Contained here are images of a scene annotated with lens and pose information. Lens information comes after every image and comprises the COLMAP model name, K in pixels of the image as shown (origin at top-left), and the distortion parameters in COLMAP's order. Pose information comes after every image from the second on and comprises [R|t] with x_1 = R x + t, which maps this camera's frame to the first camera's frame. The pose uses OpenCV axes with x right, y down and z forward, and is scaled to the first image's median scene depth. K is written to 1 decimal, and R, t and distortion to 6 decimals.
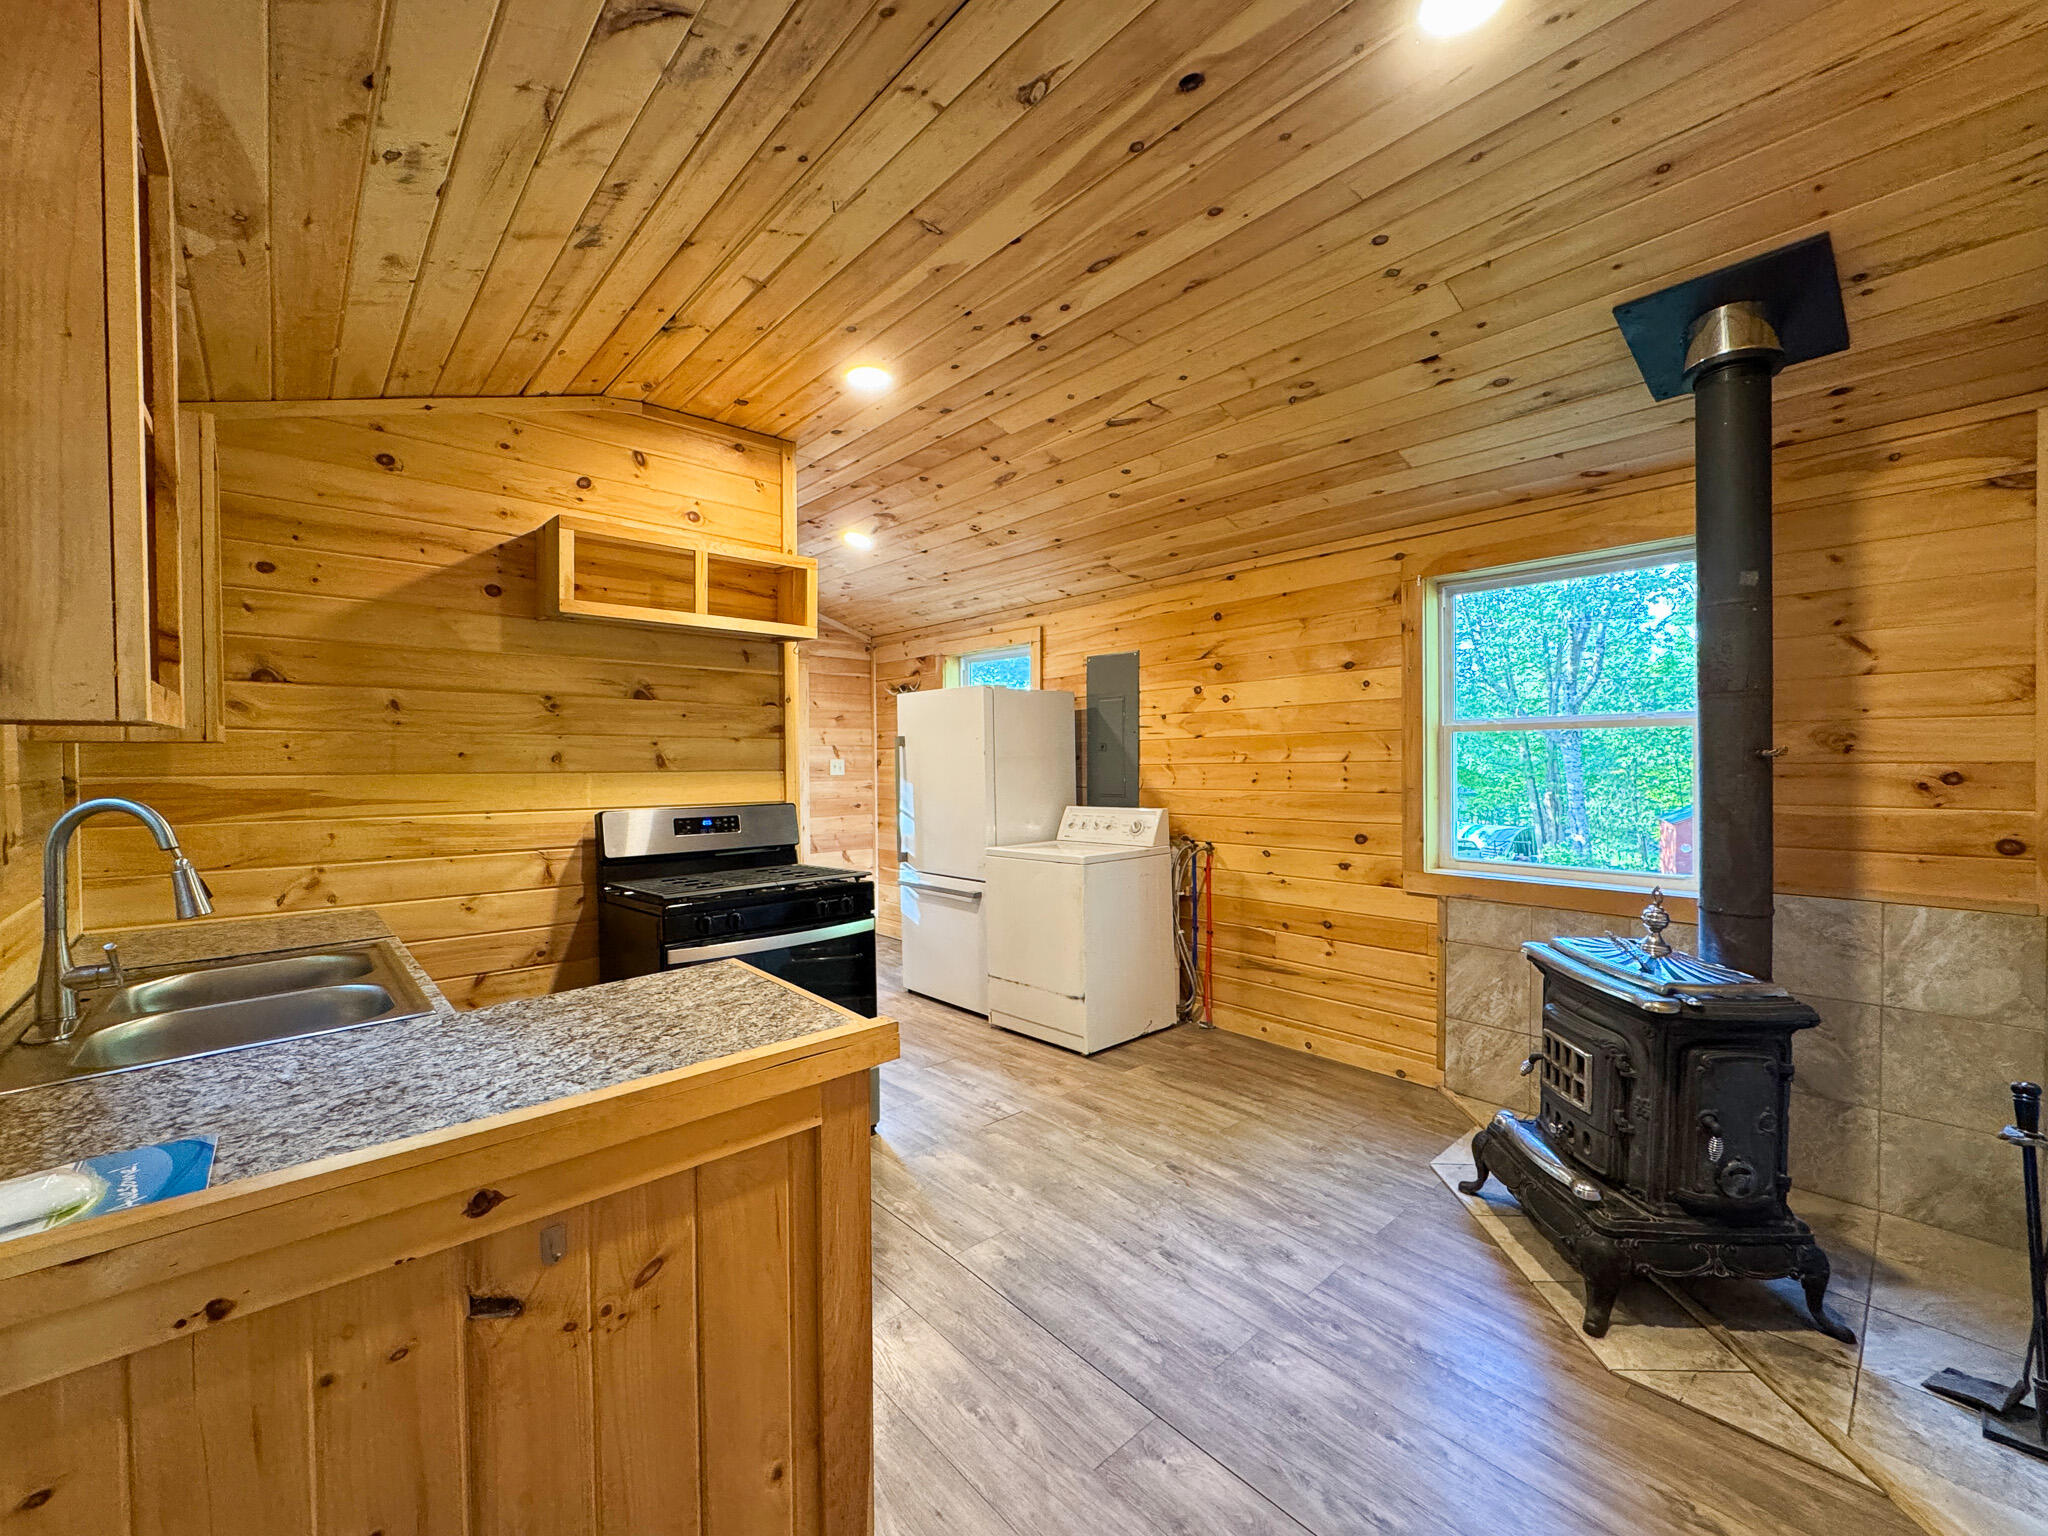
lens RADIAL K [[848.2, 0, 1017.4], [0, 848.2, 769.5], [0, 0, 1]] dist [-0.001033, -0.000176]
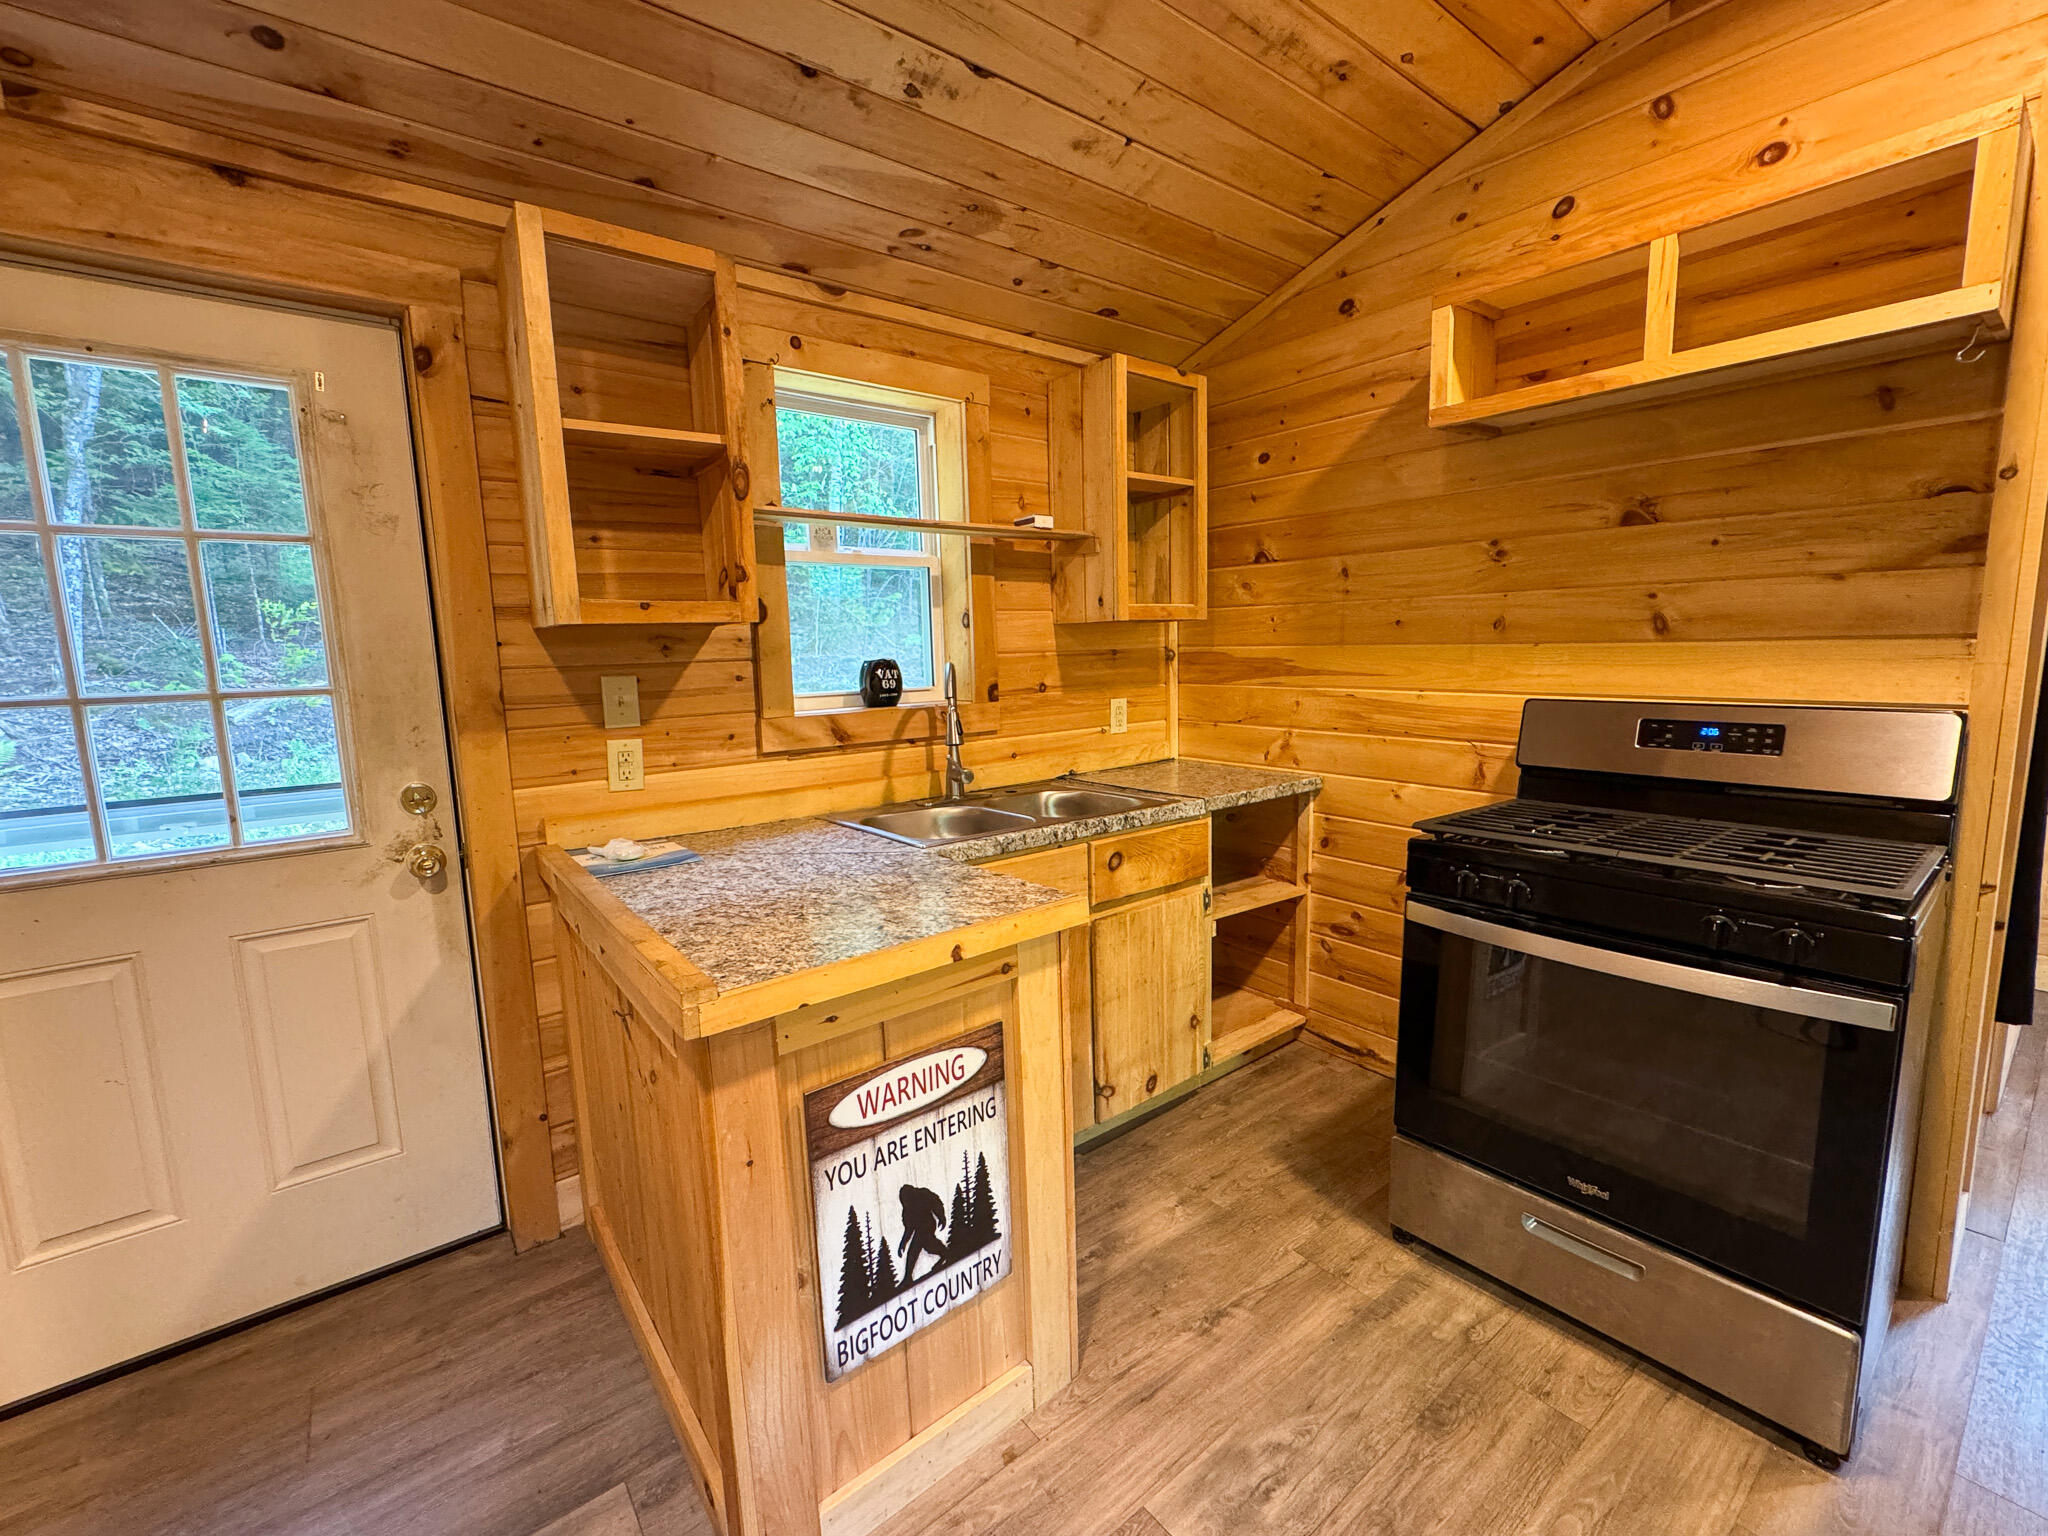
lens RADIAL K [[848.2, 0, 1011.3], [0, 848.2, 763.2], [0, 0, 1]] dist [-0.001033, -0.000176]
pose [[-0.069223, 0.141142, -0.987566, 0.280030], [0.009088, 0.989989, 0.140851, -0.000751], [0.997560, 0.000775, -0.069812, 0.699998]]
